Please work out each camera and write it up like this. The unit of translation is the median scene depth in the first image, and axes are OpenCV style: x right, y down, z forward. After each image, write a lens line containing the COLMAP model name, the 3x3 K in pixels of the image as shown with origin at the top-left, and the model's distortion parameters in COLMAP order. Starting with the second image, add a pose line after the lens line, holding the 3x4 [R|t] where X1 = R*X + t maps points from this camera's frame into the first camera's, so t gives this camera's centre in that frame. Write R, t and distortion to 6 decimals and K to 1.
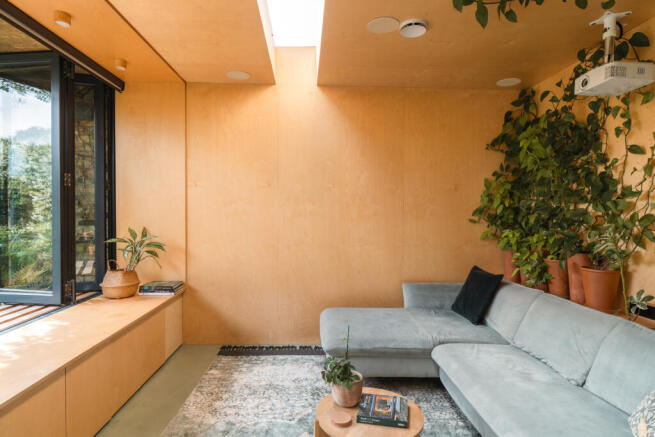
lens RADIAL K [[362.6, 0, 326.5], [0, 362.6, 223.5], [0, 0, 1]] dist [0.003022, 0.000924]
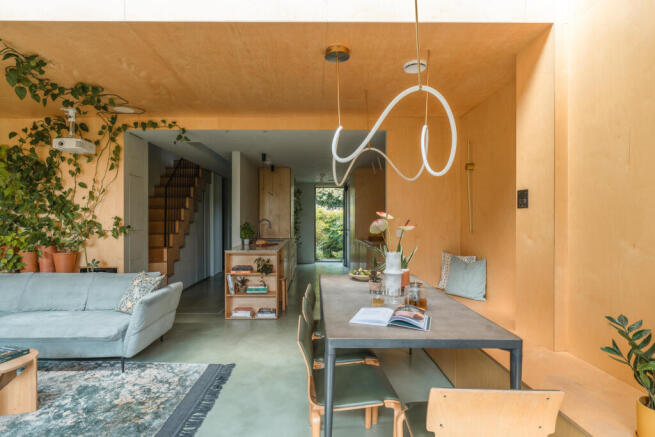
lens RADIAL K [[338.4, 0, 327.3], [0, 338.4, 220.3], [0, 0, 1]] dist [0.001838, 0.000331]
pose [[0.009326, -0.013665, 0.999863, -0.817527], [0.027794, 0.999524, 0.013401, -0.013183], [-0.999570, 0.027665, 0.009701, -0.240191]]
